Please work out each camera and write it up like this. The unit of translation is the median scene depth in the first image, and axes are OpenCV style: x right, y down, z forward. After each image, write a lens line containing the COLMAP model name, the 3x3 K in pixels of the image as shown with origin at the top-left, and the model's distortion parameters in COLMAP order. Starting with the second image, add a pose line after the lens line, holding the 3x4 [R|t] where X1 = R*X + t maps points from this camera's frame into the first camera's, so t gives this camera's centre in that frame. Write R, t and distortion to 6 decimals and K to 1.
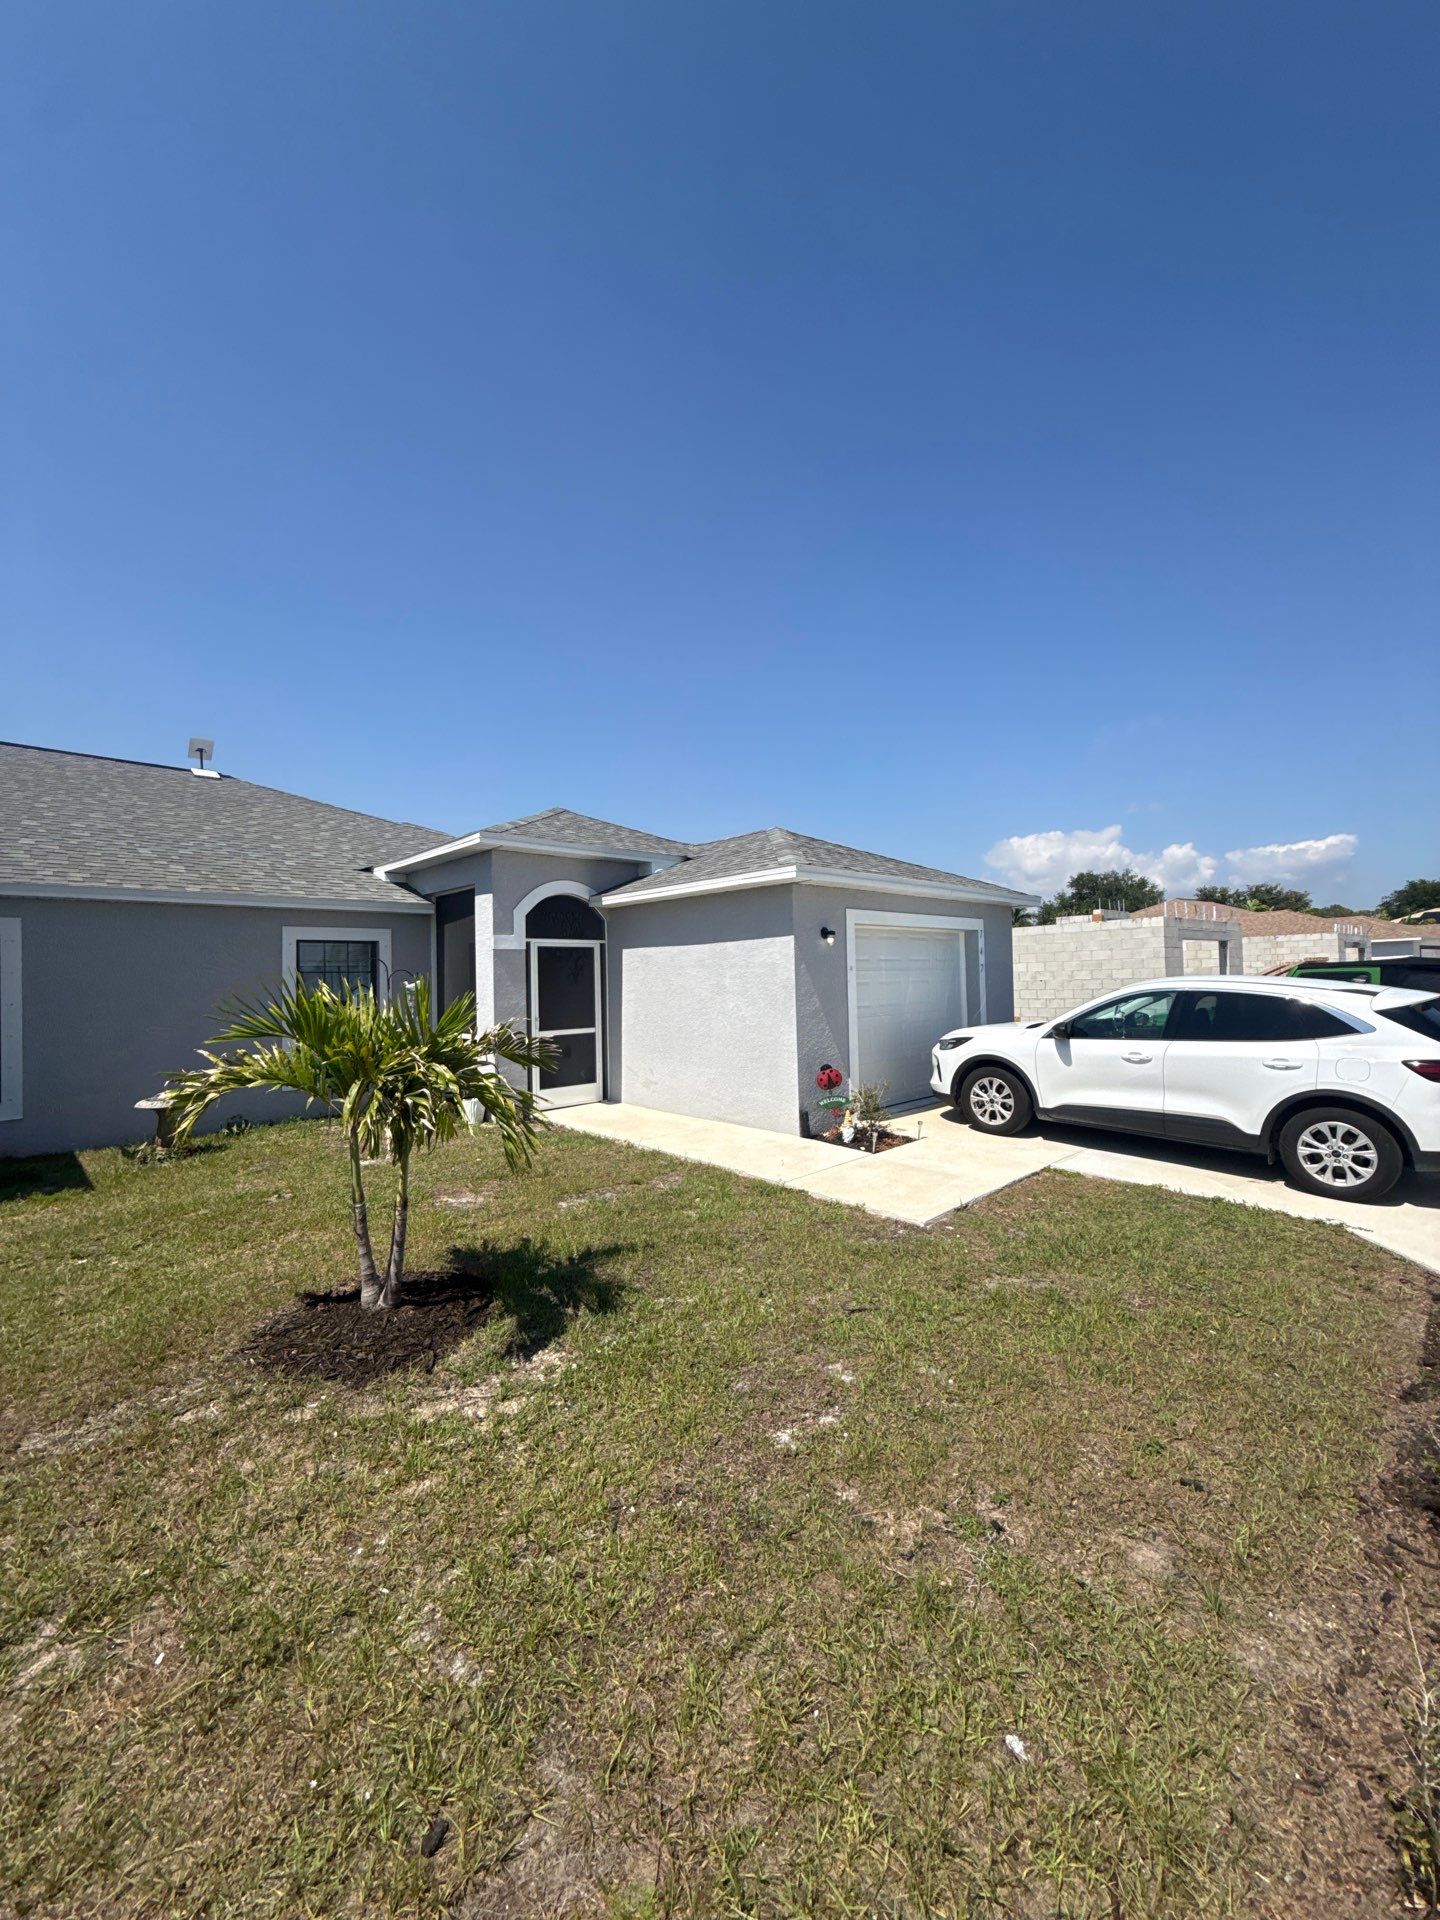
lens RADIAL K [[765.4, 0, 720.0], [0, 765.4, 960.0], [0, 0, 1]] dist [0.002637, -0.000993]
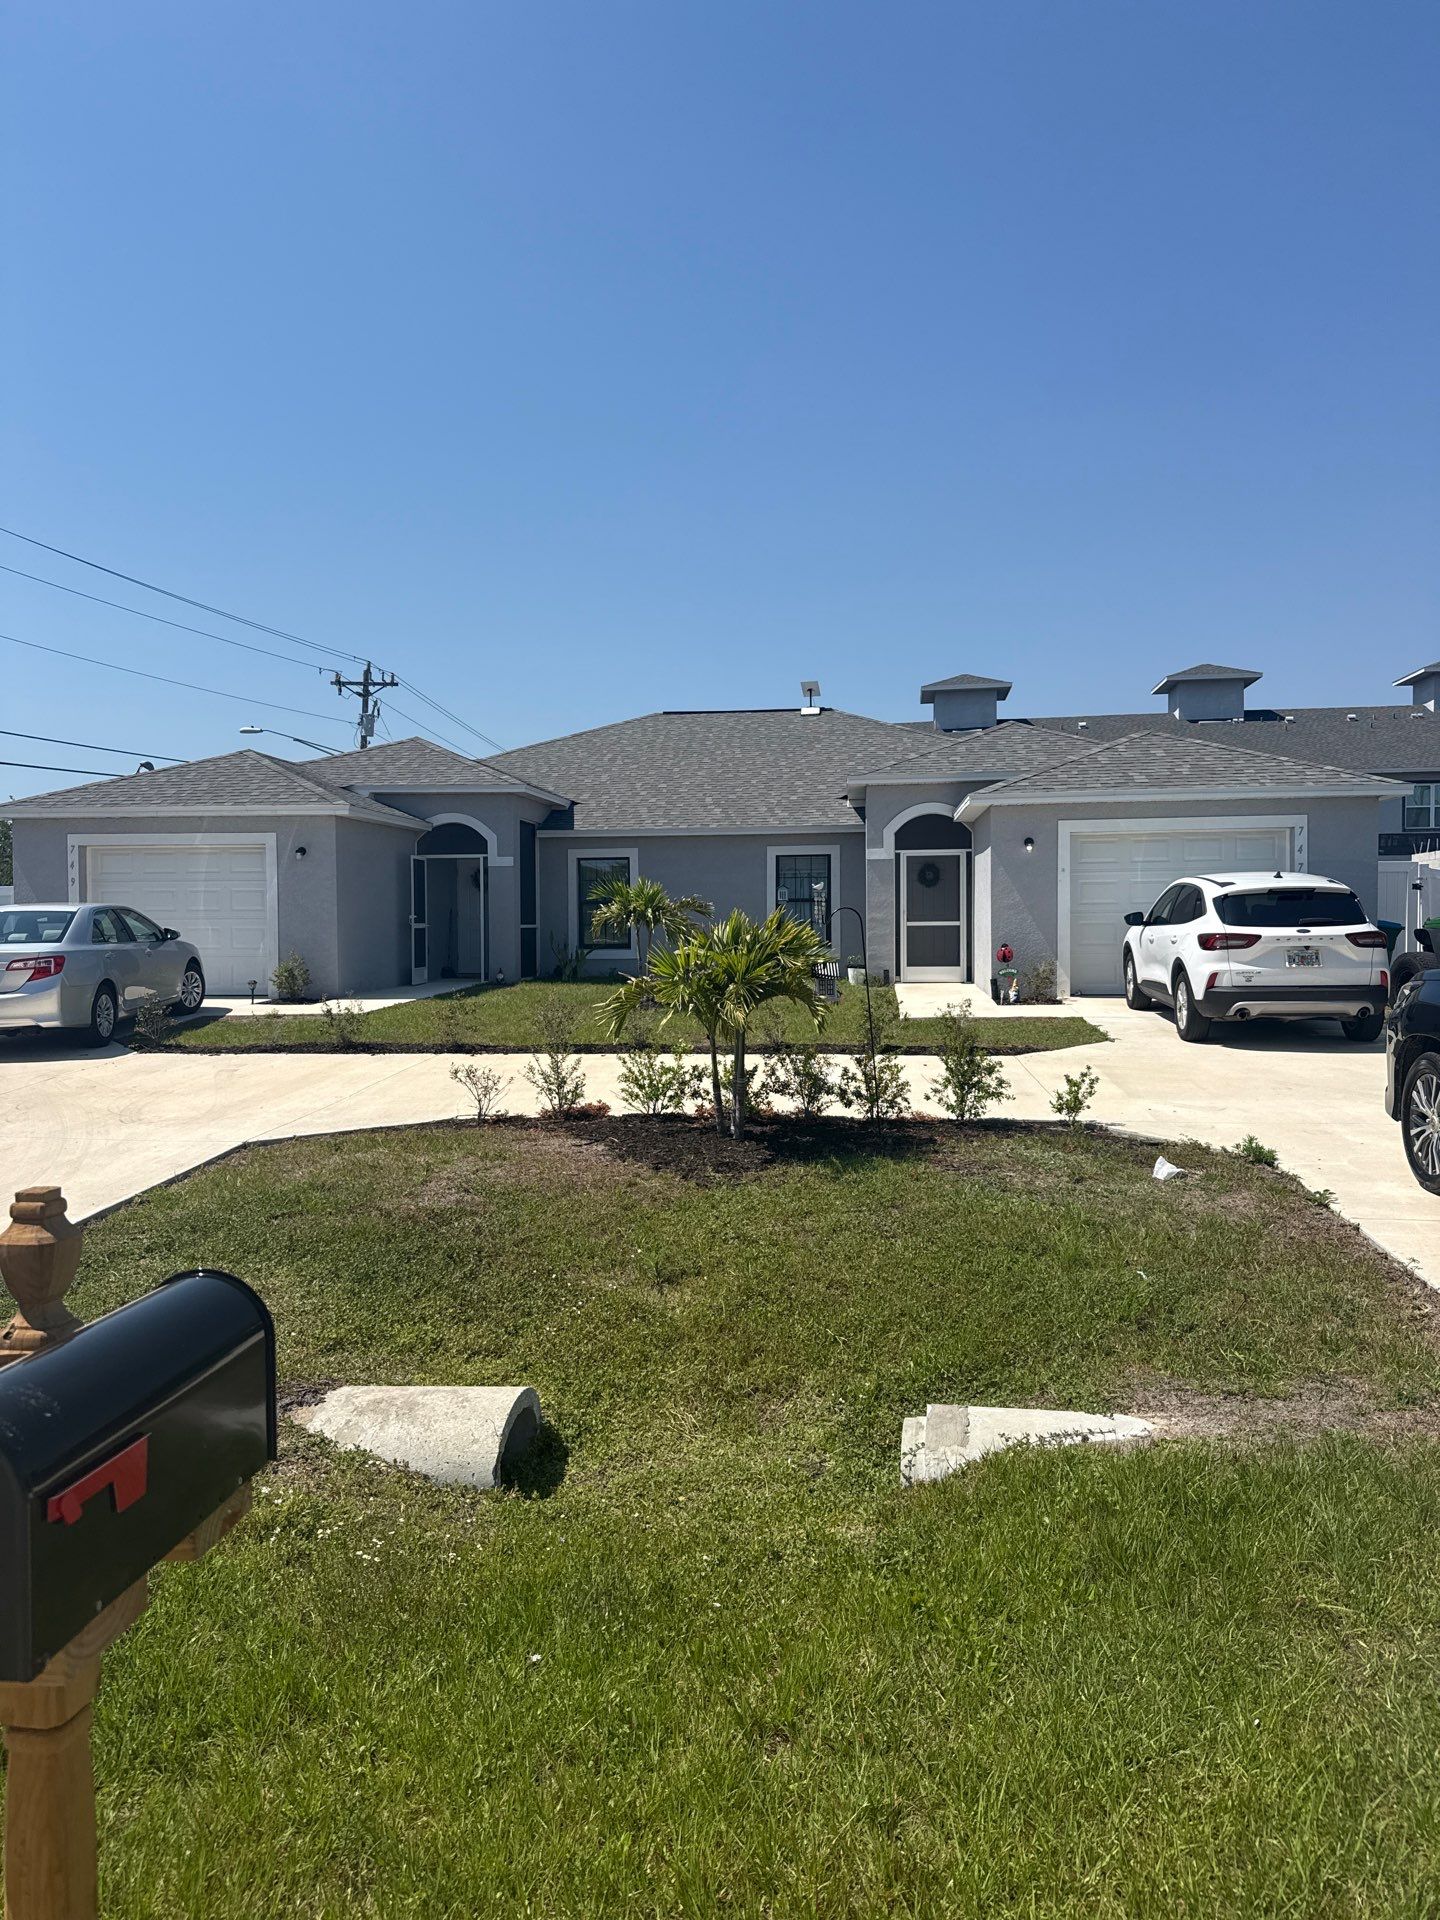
lens RADIAL K [[1336.3, 0, 720.0], [0, 1336.3, 960.0], [0, 0, 1]] dist [0.097430, -0.001084]
pose [[0.642330, 0.039055, -0.765433, 1.606248], [0.015675, 0.997823, 0.064066, 0.009237], [0.766268, -0.053149, 0.640319, -0.867159]]
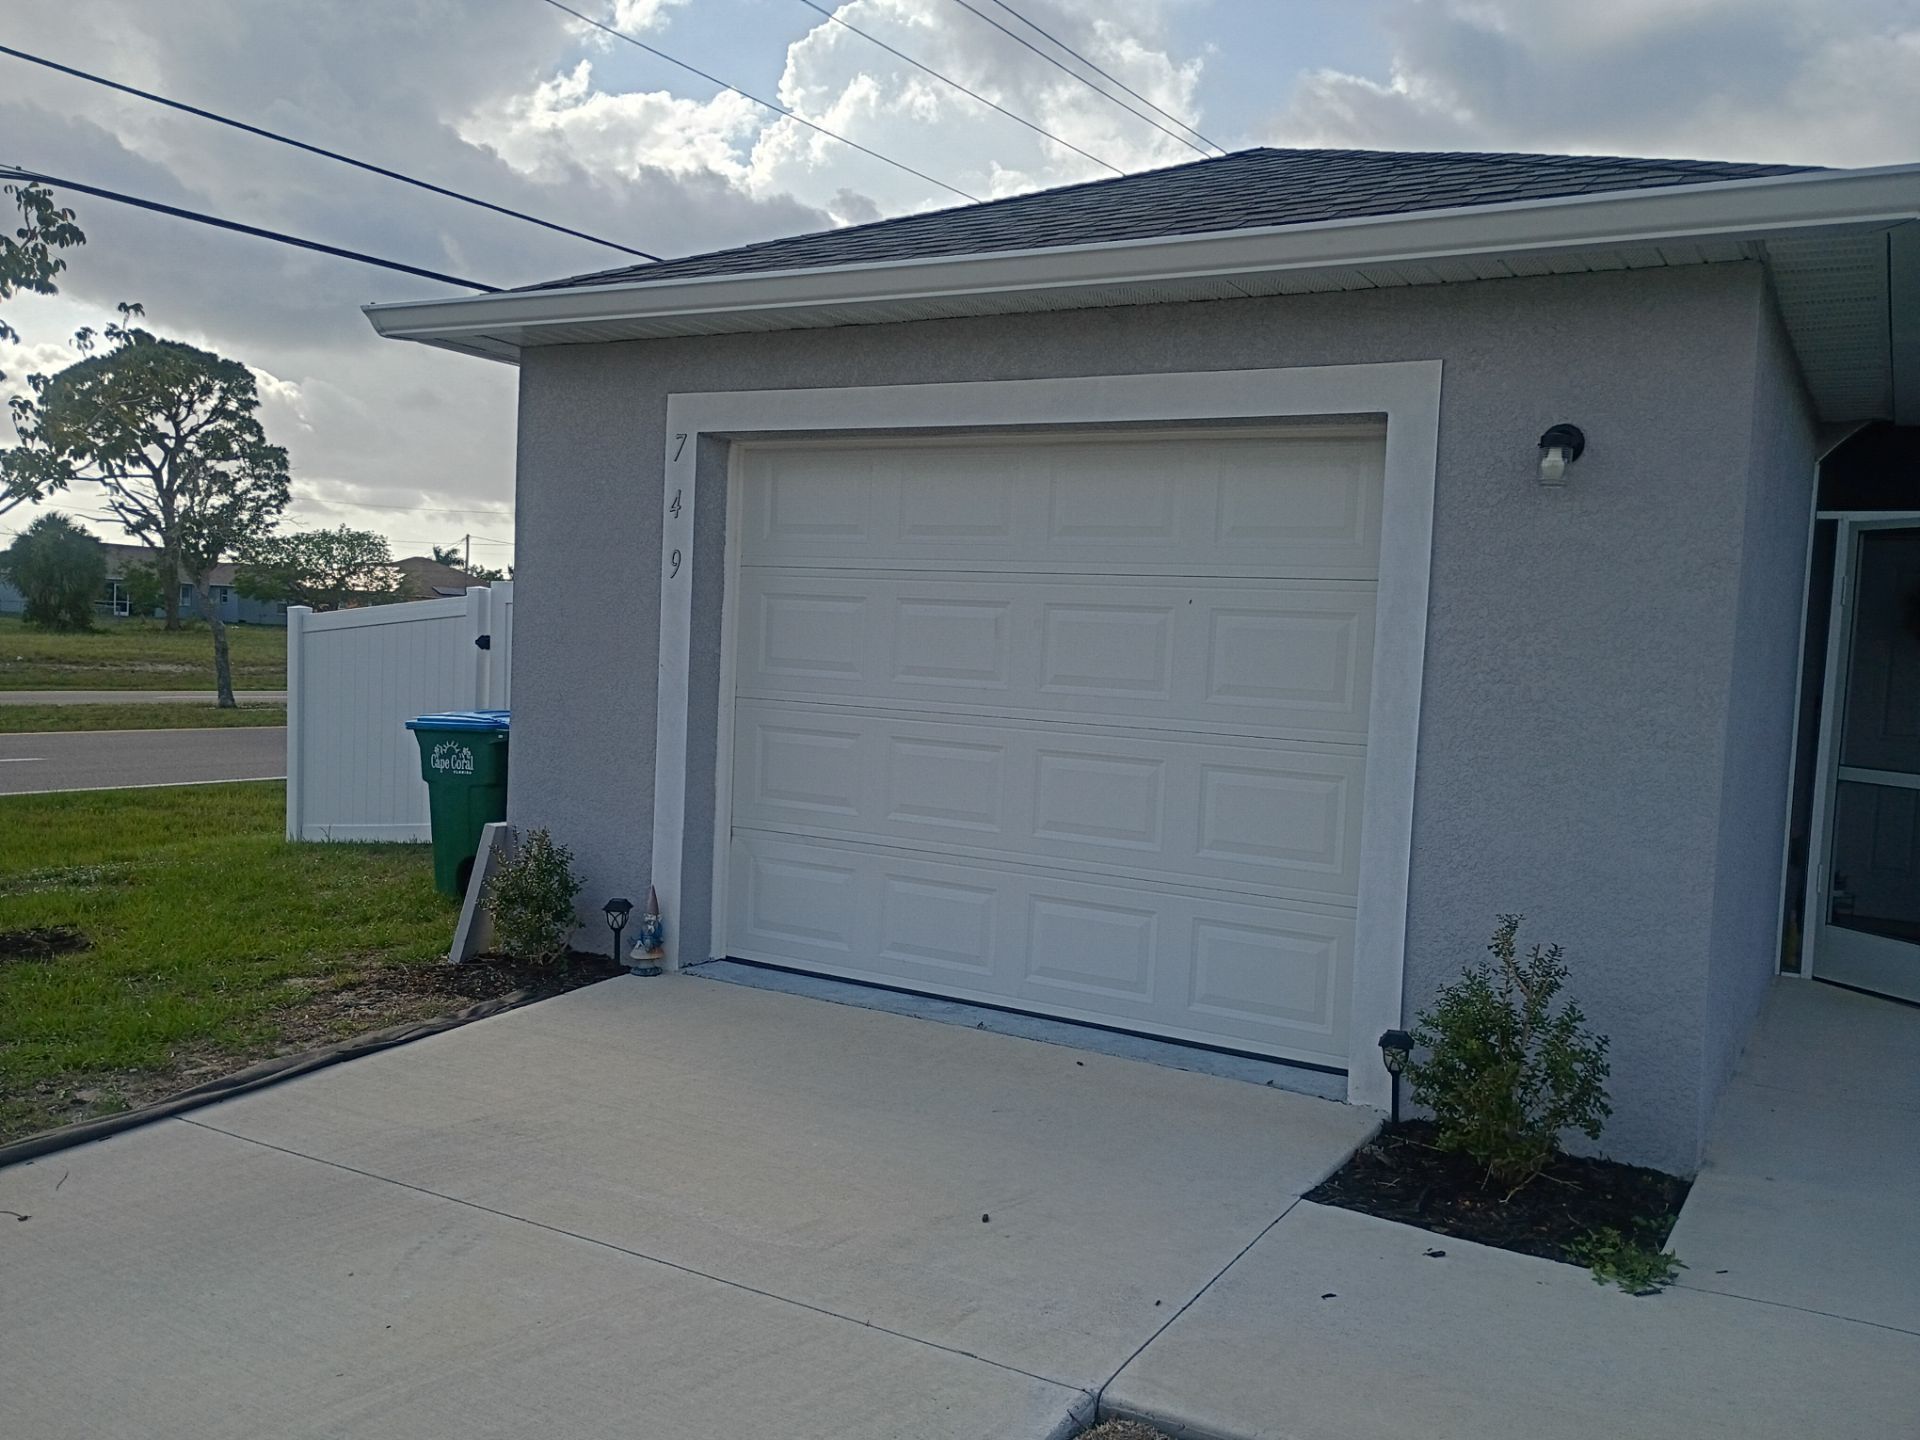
lens RADIAL K [[1594.6, 0, 960.0], [0, 1594.6, 720.0], [0, 0, 1]] dist [0.025745, -0.001550]
pose [[0.274895, 0.084459, -0.957758, -0.270397], [-0.024278, 0.996426, 0.080901, 0.018601], [0.961168, 0.001013, 0.275963, -0.243042]]
